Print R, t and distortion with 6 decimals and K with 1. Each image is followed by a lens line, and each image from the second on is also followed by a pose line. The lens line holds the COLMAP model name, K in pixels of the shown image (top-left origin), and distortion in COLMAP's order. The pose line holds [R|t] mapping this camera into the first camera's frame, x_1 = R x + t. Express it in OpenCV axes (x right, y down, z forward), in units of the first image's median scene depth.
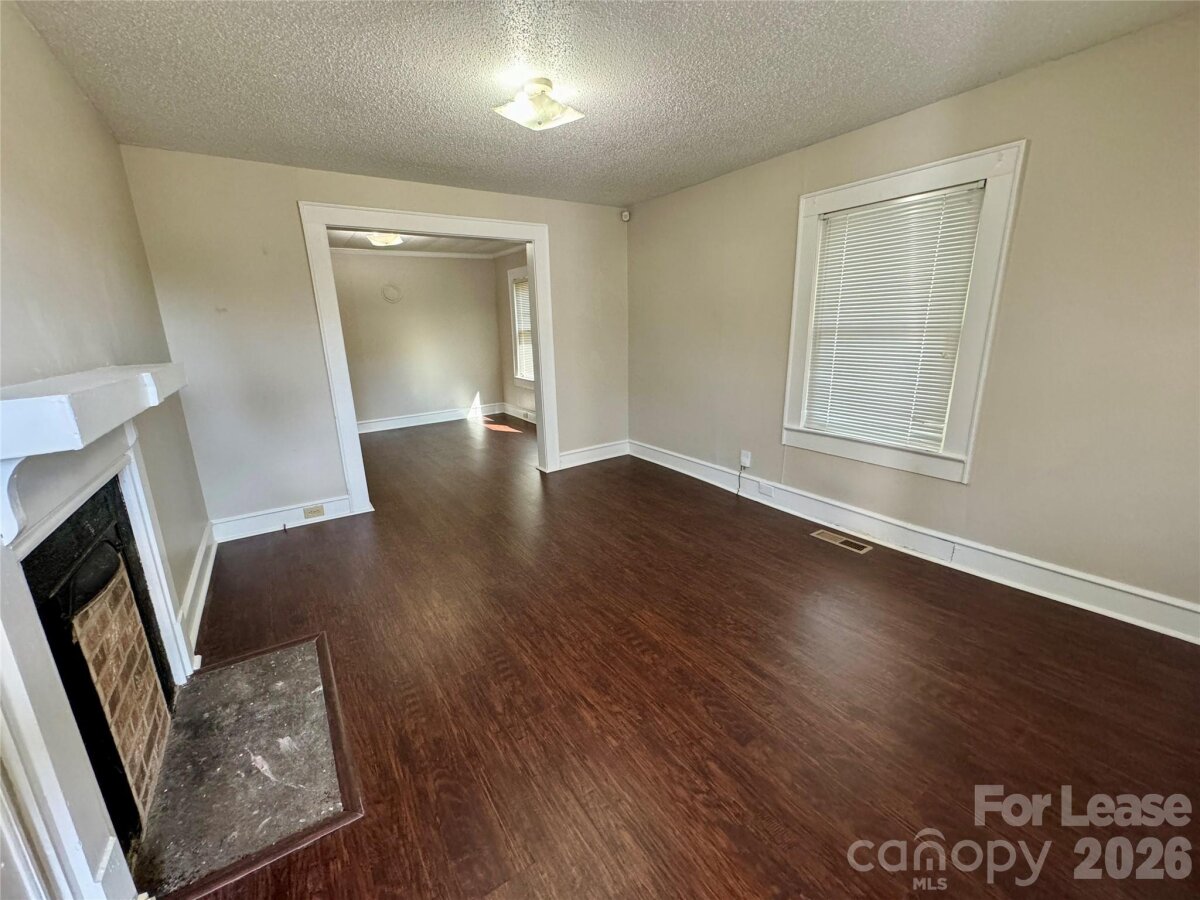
lens RADIAL K [[479.4, 0, 600.0], [0, 479.4, 450.0], [0, 0, 1]] dist [-0.000248, 0.000040]
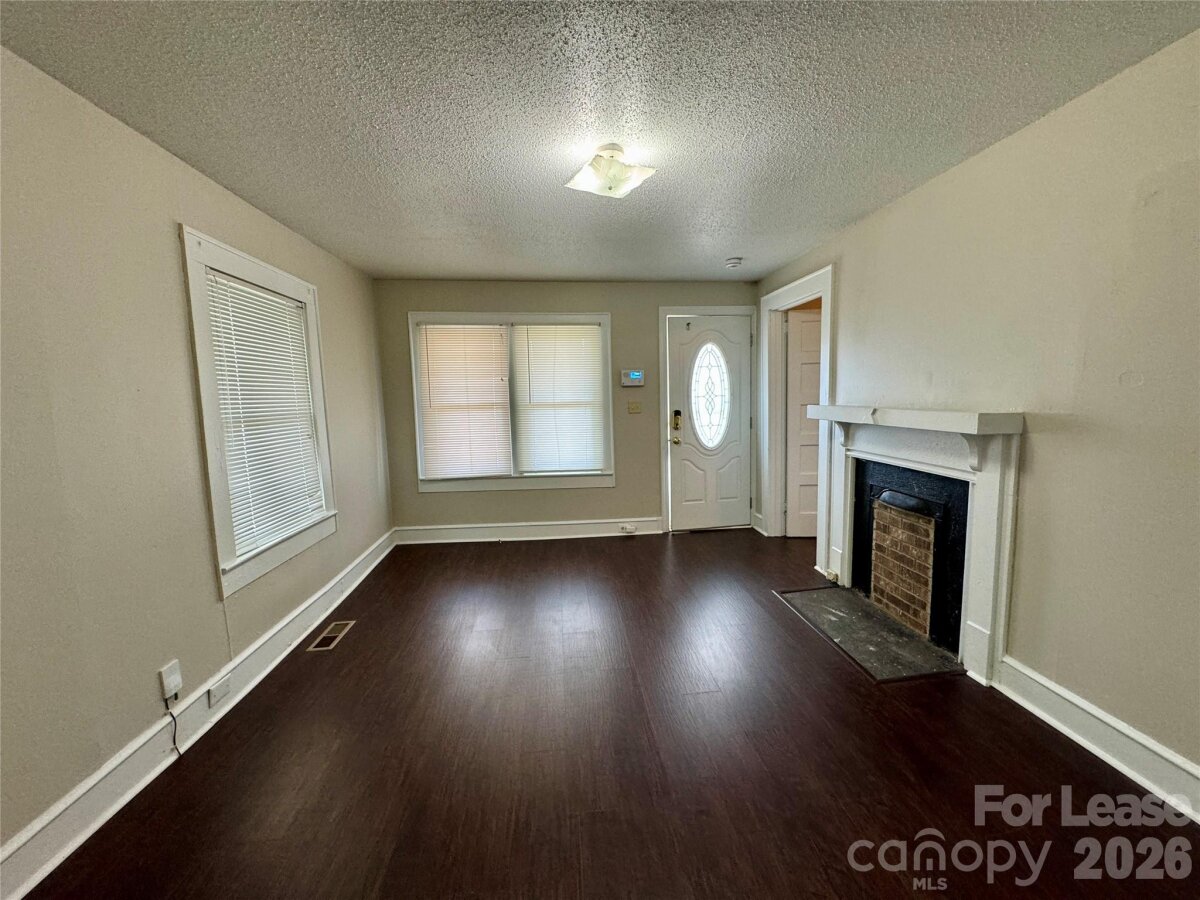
lens RADIAL K [[479.4, 0, 600.0], [0, 479.4, 450.0], [0, 0, 1]] dist [-0.000248, 0.000040]
pose [[-0.877031, -0.020166, 0.480010, -0.515334], [0.151984, 0.936161, 0.317021, -0.477057], [-0.455760, 0.350992, -0.817978, 1.846559]]
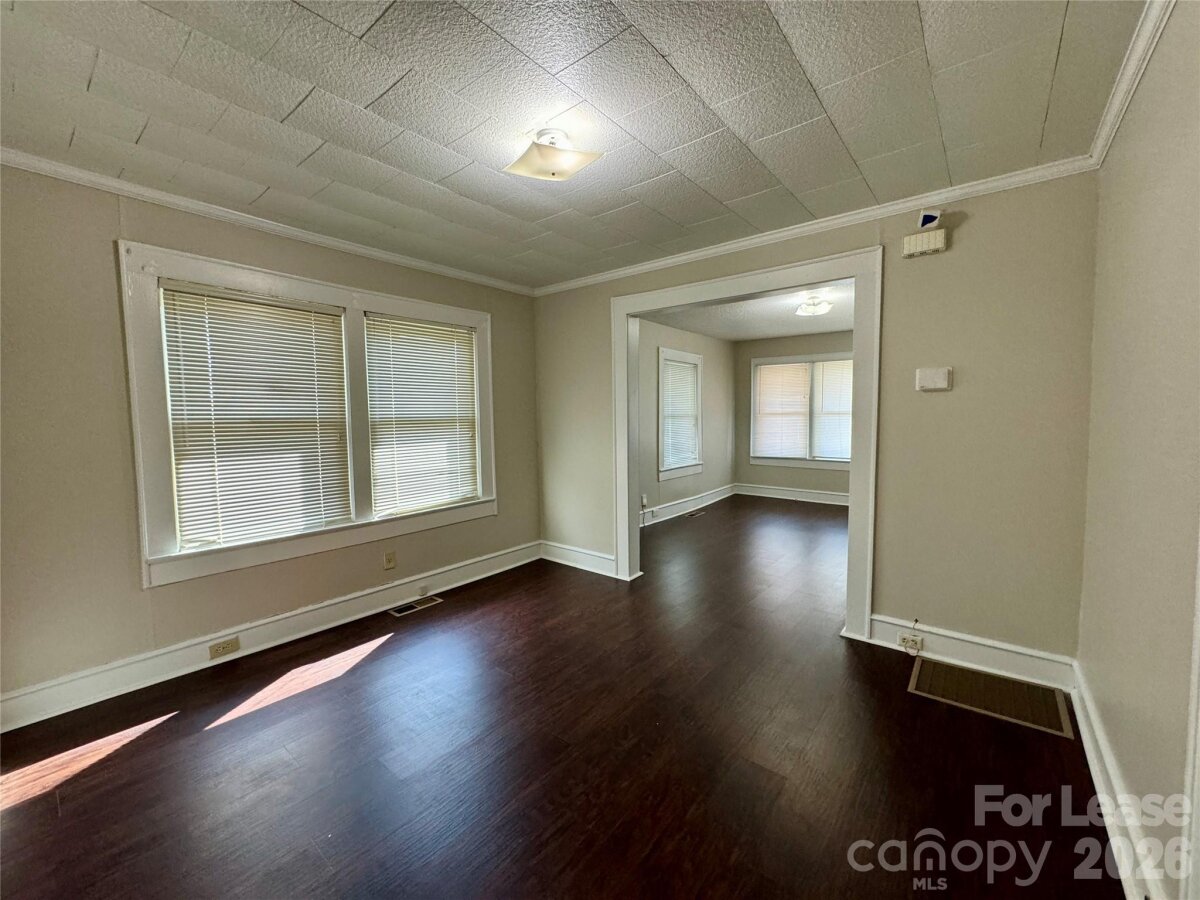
lens RADIAL K [[479.4, 0, 600.0], [0, 479.4, 450.0], [0, 0, 1]] dist [-0.000248, 0.000040]
pose [[-0.291570, -0.048806, 0.955303, -1.752916], [0.253149, 0.959152, 0.126267, -0.577710], [-0.922444, 0.278649, -0.267305, 2.441135]]
